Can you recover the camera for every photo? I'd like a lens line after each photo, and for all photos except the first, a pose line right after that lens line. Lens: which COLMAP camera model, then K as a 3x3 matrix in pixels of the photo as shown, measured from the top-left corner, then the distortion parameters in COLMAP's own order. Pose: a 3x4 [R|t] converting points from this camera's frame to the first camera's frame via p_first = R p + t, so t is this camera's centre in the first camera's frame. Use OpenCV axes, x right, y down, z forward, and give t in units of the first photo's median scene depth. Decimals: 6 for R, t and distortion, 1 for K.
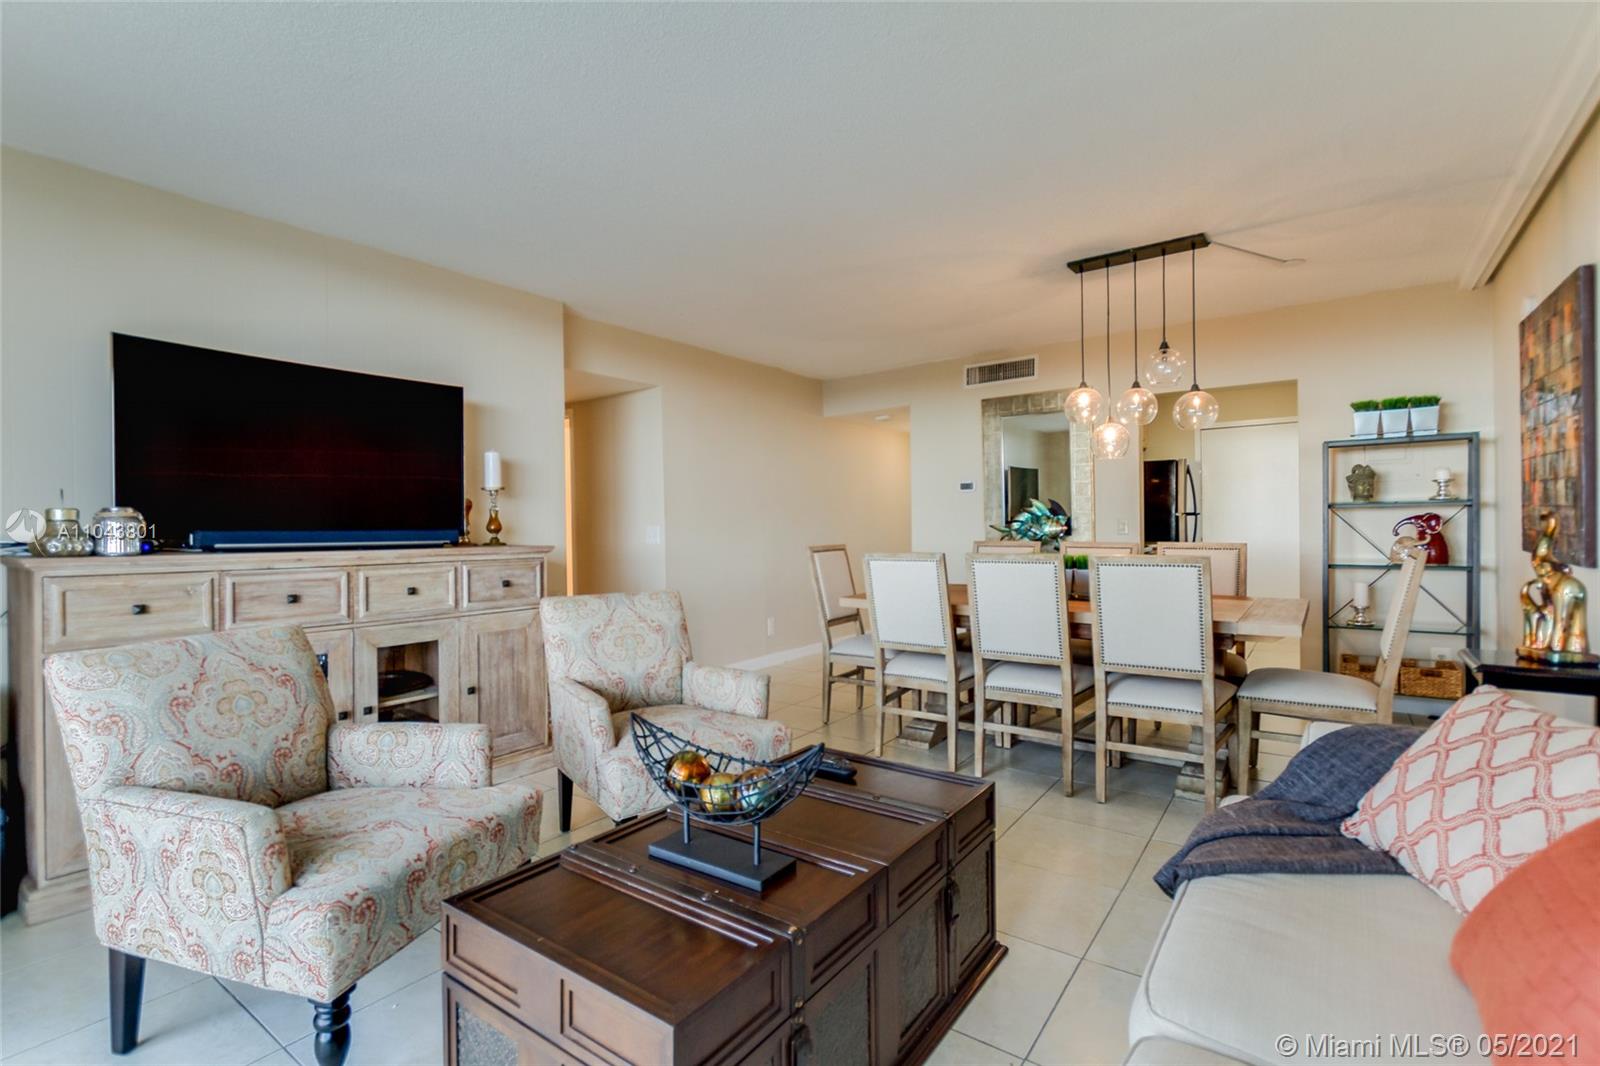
lens RADIAL K [[739.1, 0, 800.0], [0, 739.1, 533.0], [0, 0, 1]] dist [0.001031, -0.000992]
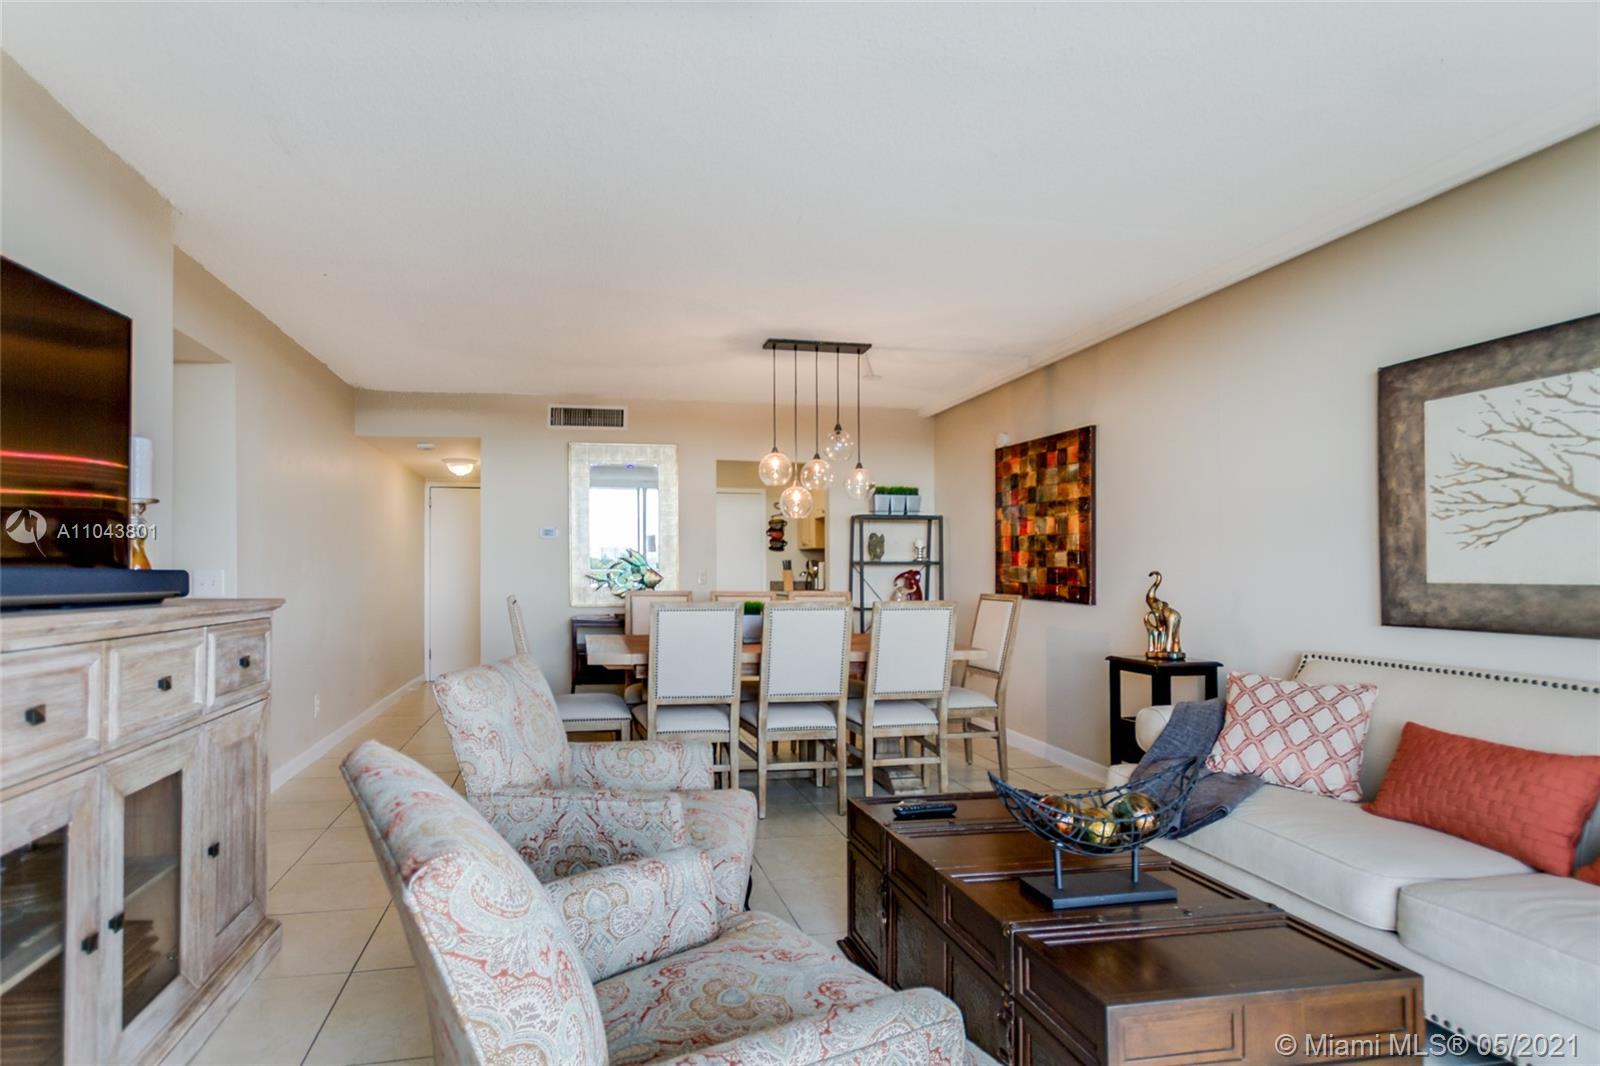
lens RADIAL K [[788.7, 0, 703.3], [0, 788.7, 566.1], [0, 0, 1]] dist [0.001288, -0.000156]
pose [[0.696006, 0.020244, 0.717751, -0.583085], [-0.004307, 0.999702, -0.024019, 0.003990], [-0.718023, 0.013626, 0.695886, 0.269711]]
